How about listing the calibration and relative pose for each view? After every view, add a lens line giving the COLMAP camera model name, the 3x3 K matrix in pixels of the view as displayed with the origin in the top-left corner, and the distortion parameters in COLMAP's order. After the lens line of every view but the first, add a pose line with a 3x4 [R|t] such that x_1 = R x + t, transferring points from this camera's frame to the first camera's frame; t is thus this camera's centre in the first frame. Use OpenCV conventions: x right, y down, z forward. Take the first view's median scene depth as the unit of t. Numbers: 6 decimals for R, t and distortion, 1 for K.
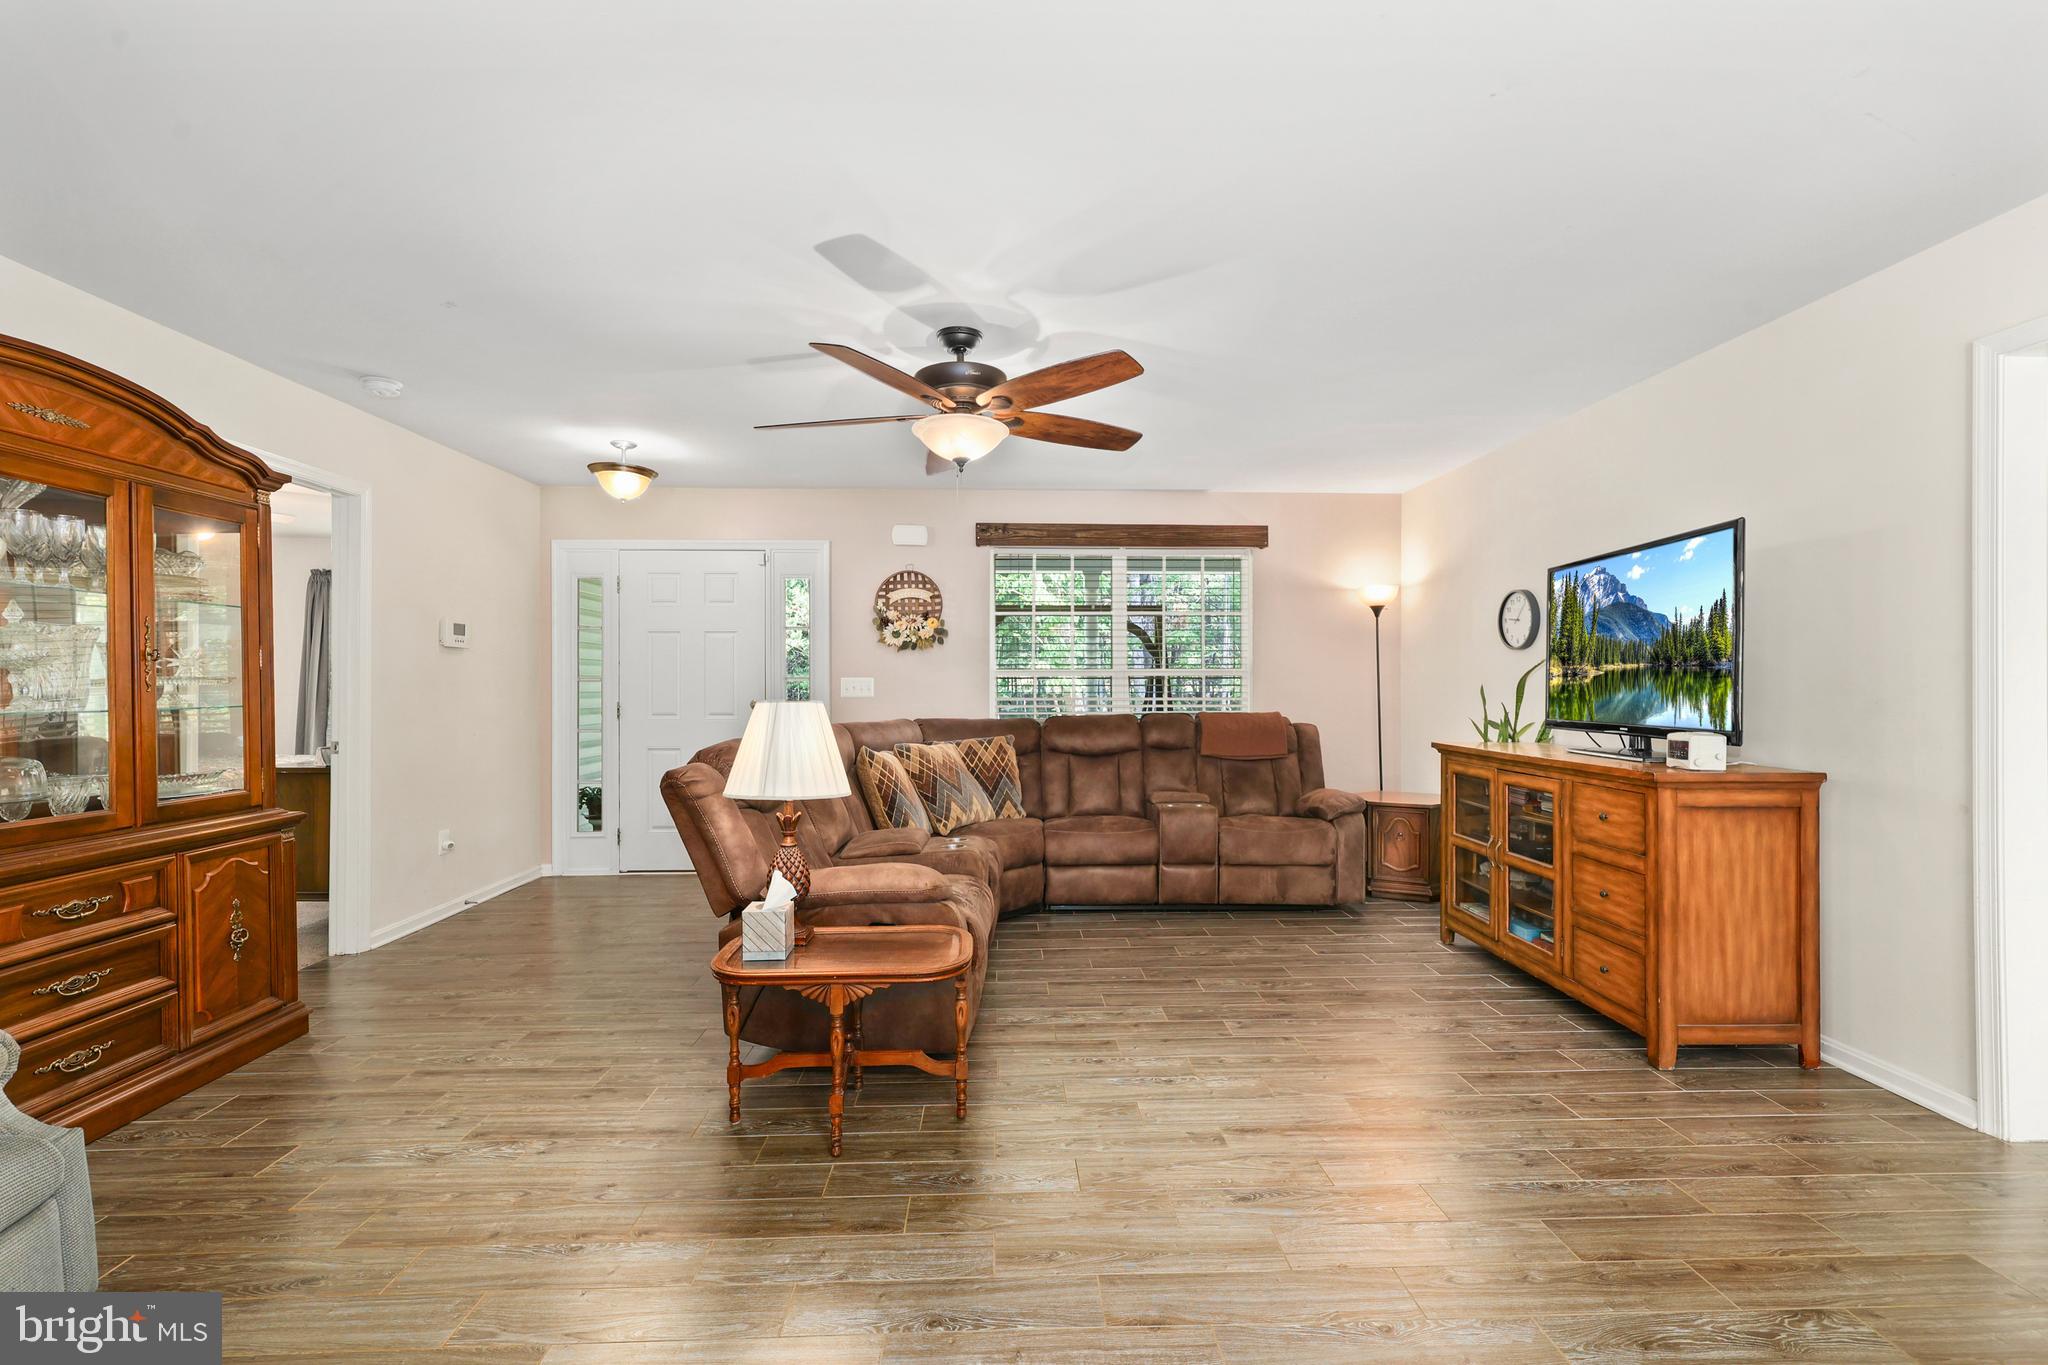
lens RADIAL K [[917.0, 0, 1037.8], [0, 917.0, 685.6], [0, 0, 1]] dist [0.004948, 0.000863]
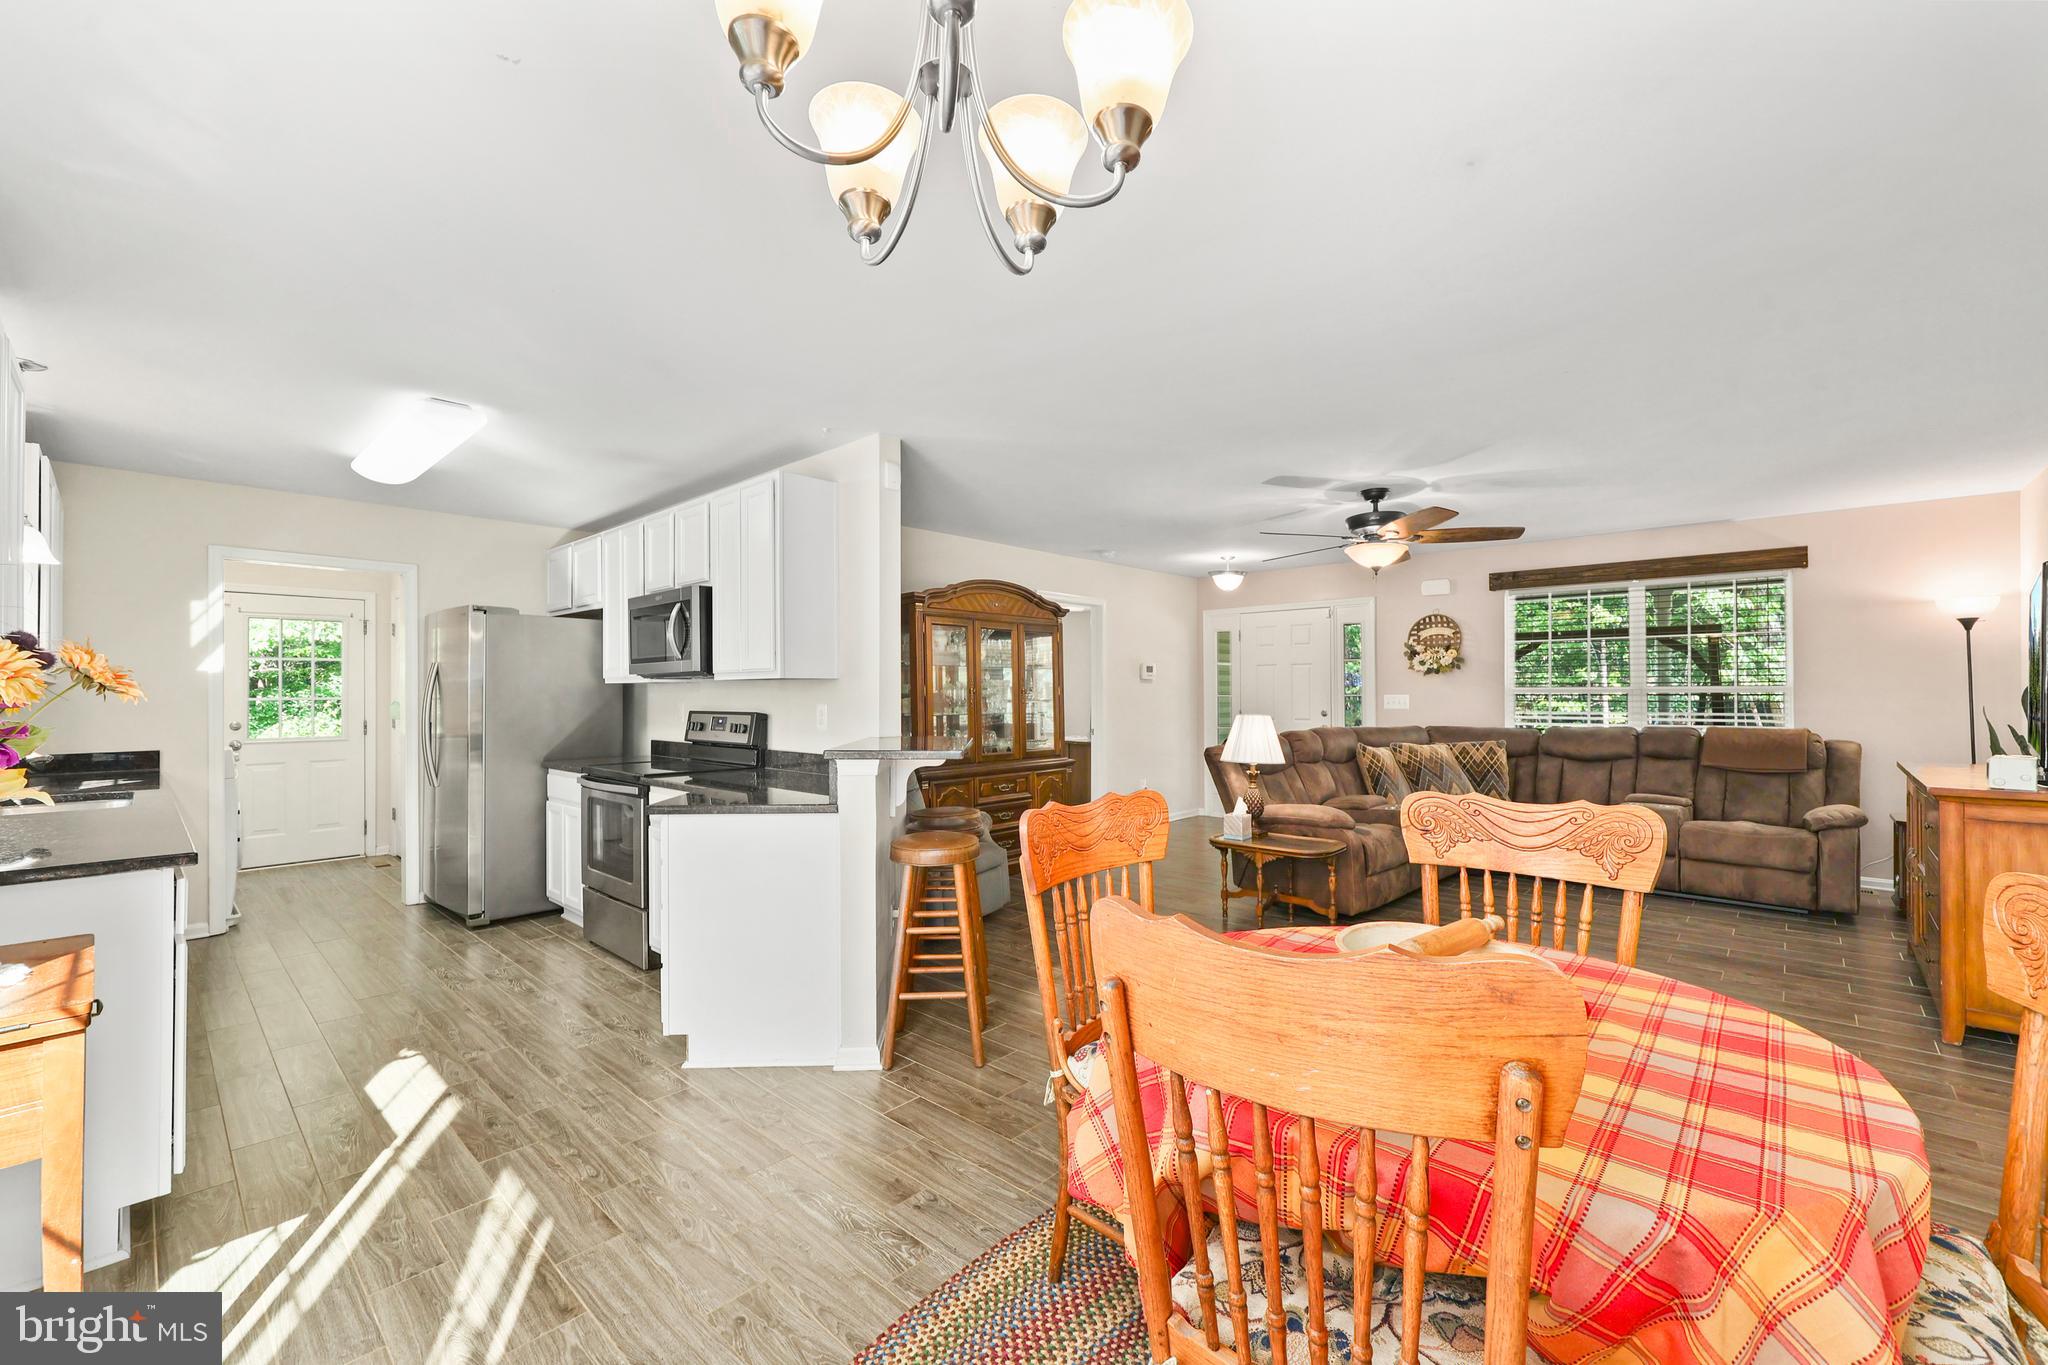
lens RADIAL K [[855.6, 0, 1023.7], [0, 855.6, 686.6], [0, 0, 1]] dist [0.008187, -0.001482]
pose [[0.709260, -0.005437, -0.704926, 0.474288], [0.002068, 0.999982, -0.005633, -0.022717], [0.704944, 0.002538, 0.709258, -0.455985]]
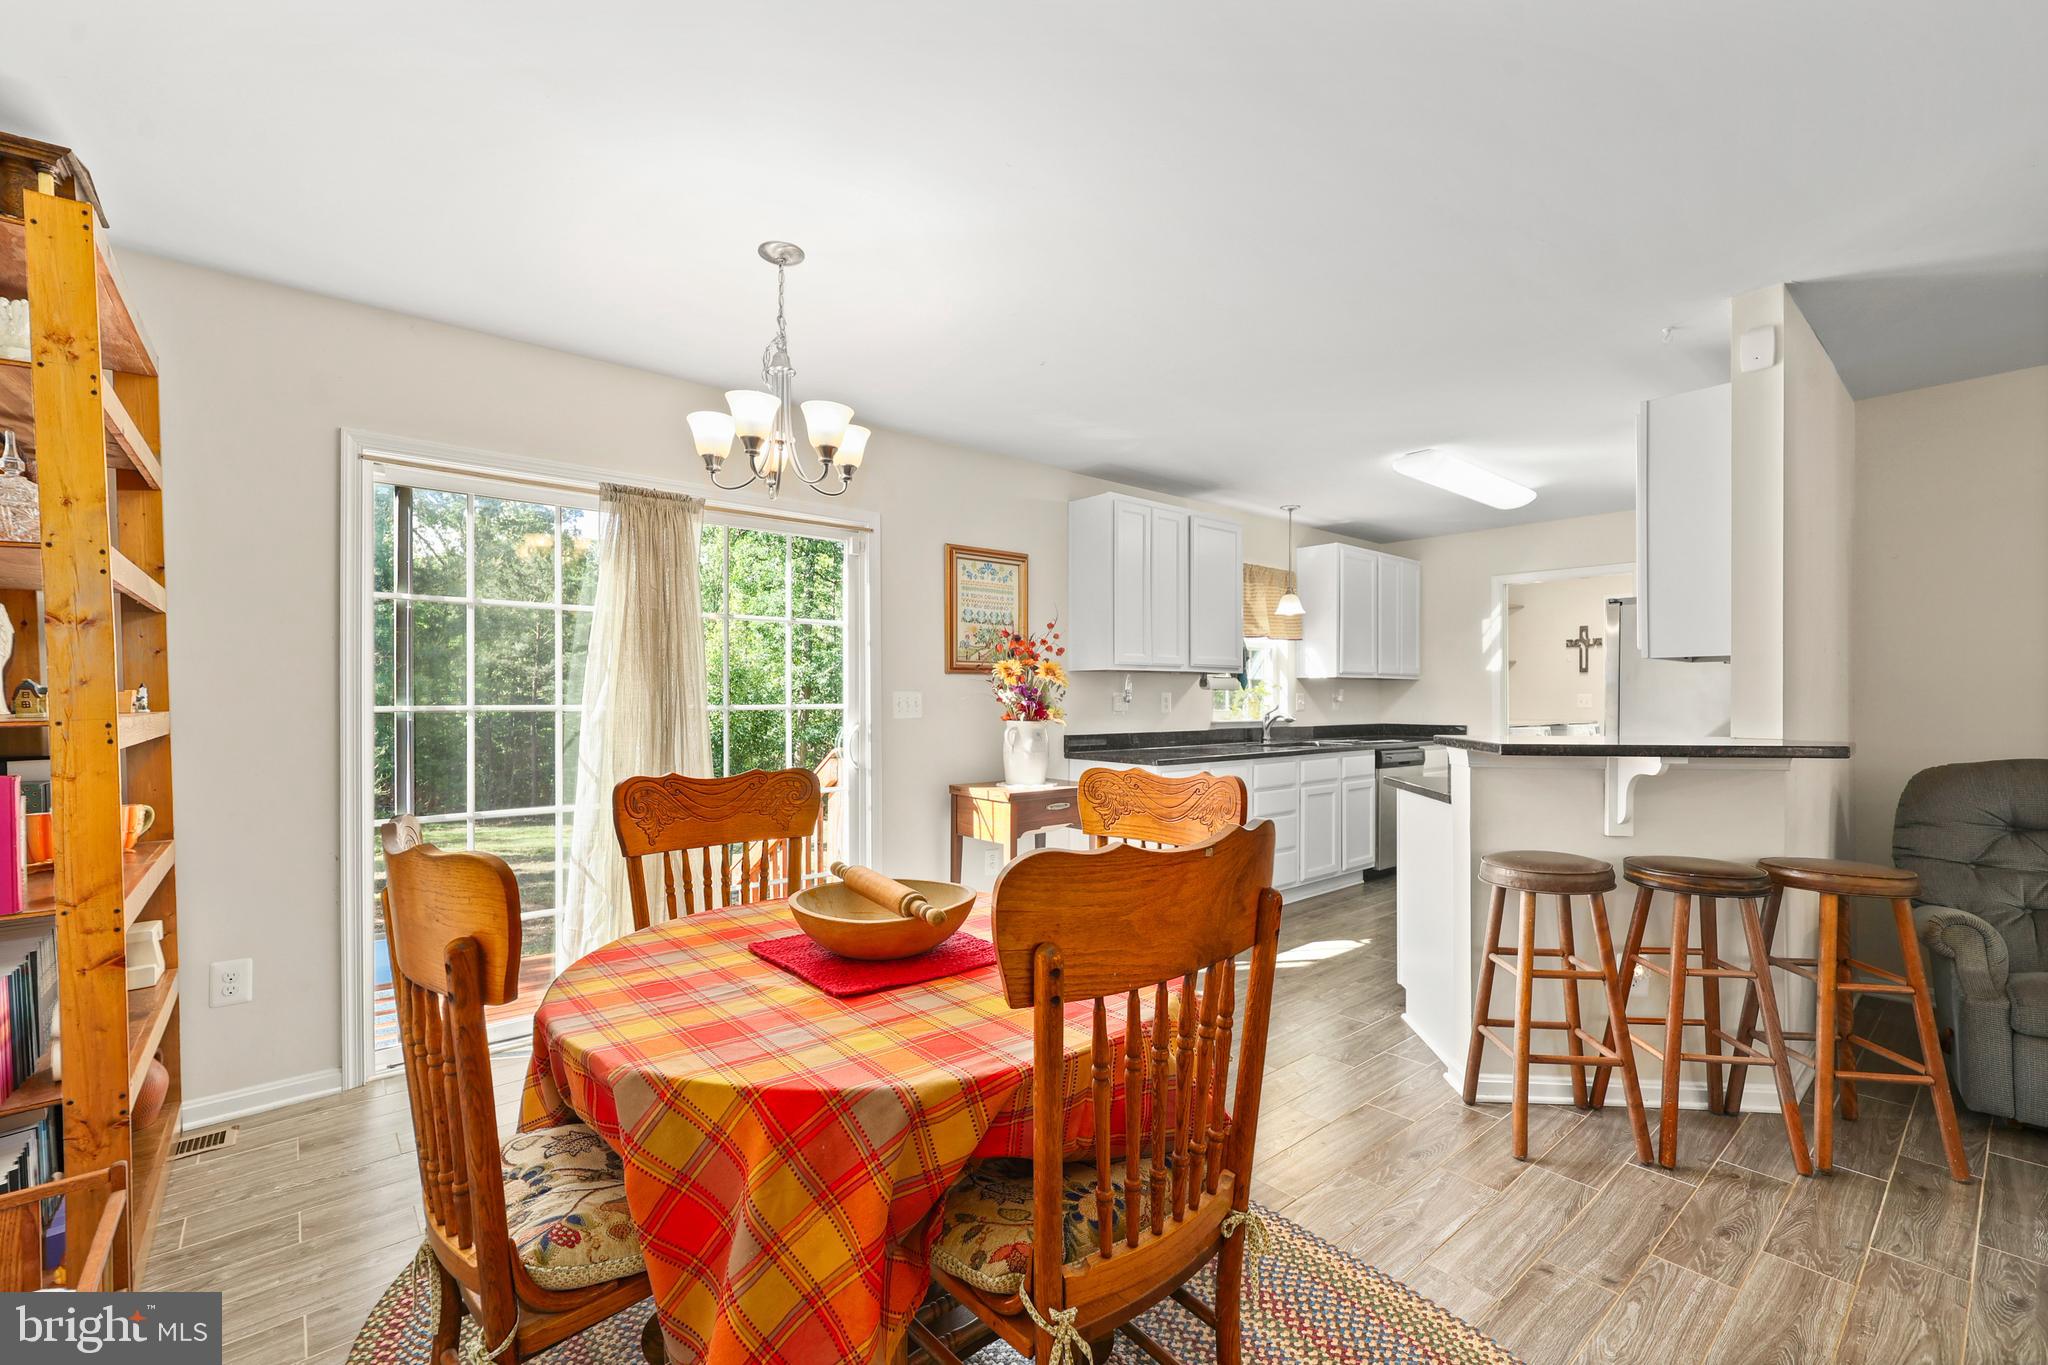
lens RADIAL K [[855.6, 0, 1015.3], [0, 855.6, 706.5], [0, 0, 1]] dist [0.008187, -0.001482]
pose [[-0.791427, 0.009556, -0.611189, 0.540140], [0.003314, 0.999930, 0.011342, -0.003960], [0.611255, 0.006951, -0.791403, 0.326921]]
